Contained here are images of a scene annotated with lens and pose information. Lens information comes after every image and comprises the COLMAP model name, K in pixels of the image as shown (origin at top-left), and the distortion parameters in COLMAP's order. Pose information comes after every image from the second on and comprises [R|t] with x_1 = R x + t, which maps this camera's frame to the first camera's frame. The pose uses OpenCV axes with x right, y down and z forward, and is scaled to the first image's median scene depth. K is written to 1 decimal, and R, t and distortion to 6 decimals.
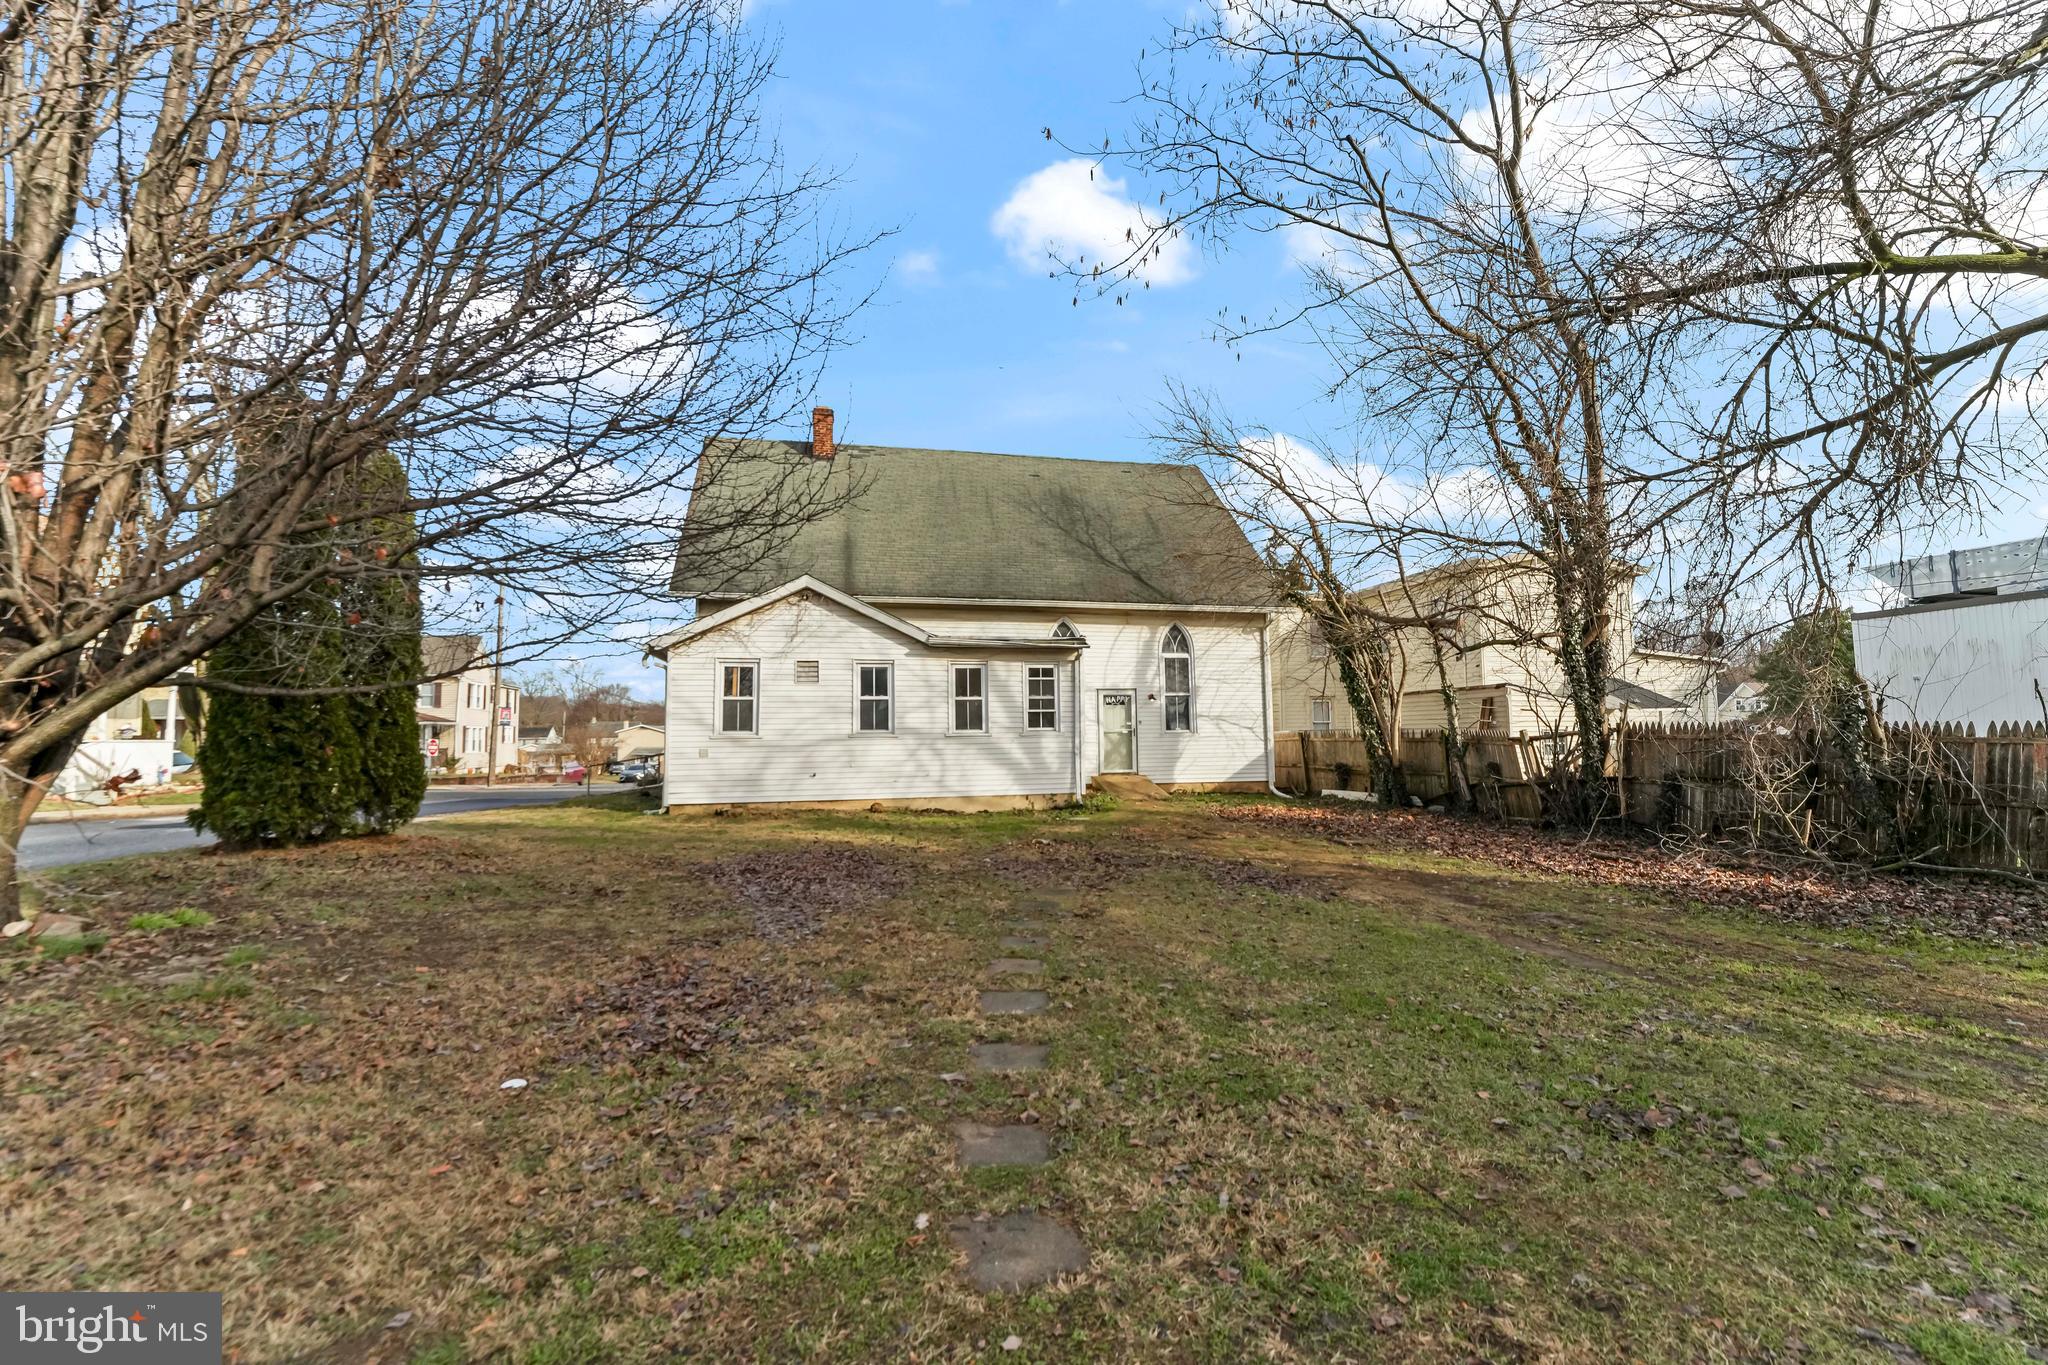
lens RADIAL K [[810.7, 0, 1024.0], [0, 810.7, 682.5], [0, 0, 1]] dist [-0.000366, -0.000004]
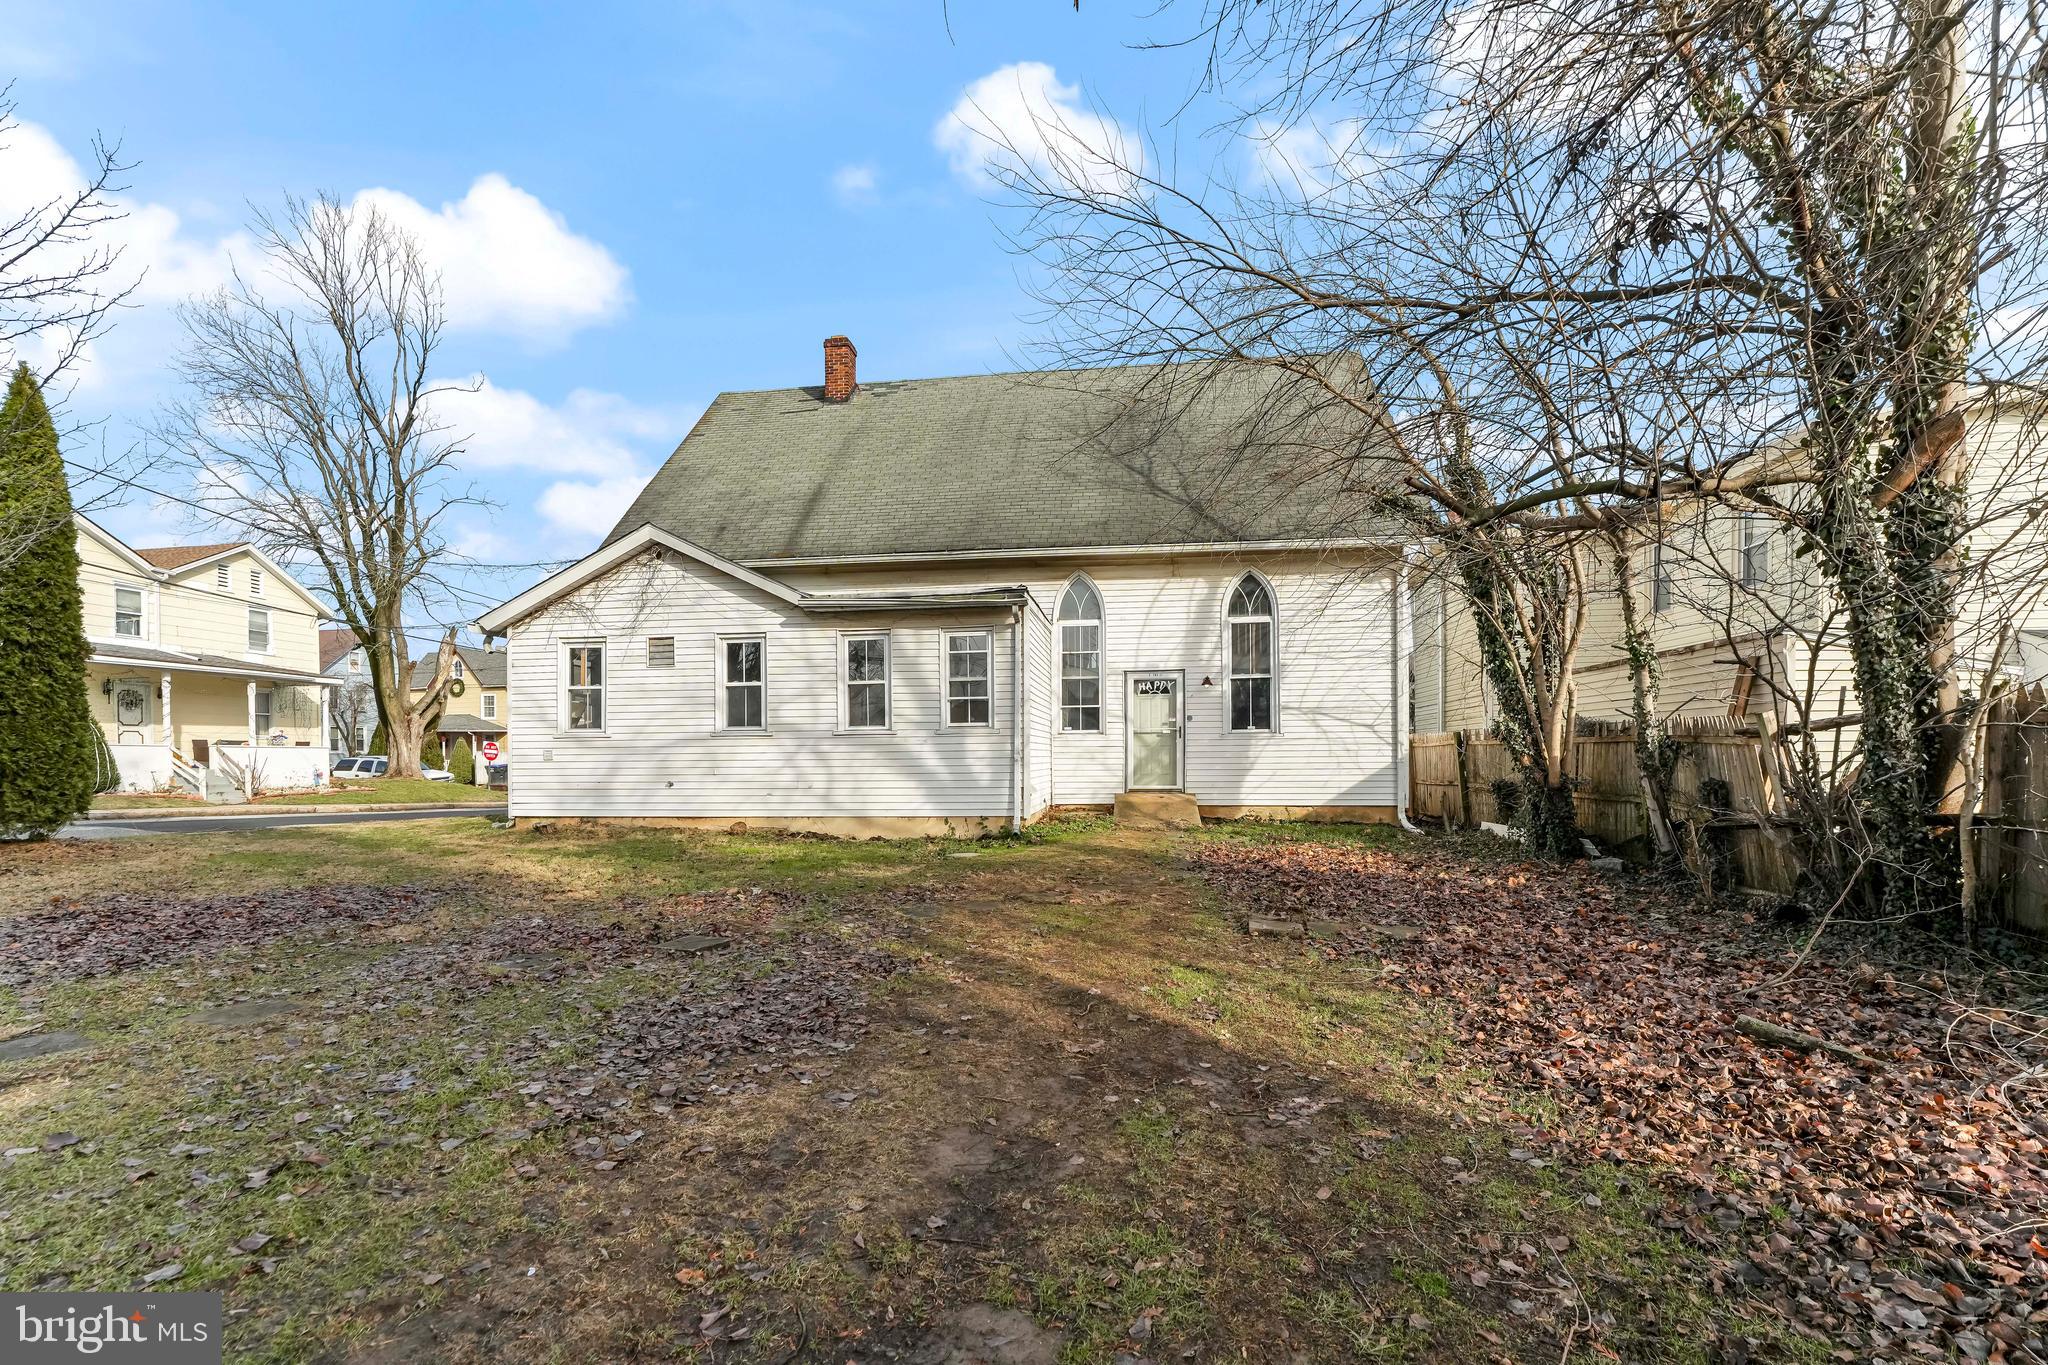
lens RADIAL K [[835.7, 0, 1024.3], [0, 835.7, 774.2], [0, 0, 1]] dist [-0.011141, -0.000078]
pose [[0.941478, 0.012985, -0.336823, 0.310058], [0.019927, 0.995366, 0.094071, 0.032955], [0.336484, -0.095278, 0.936857, 0.335569]]
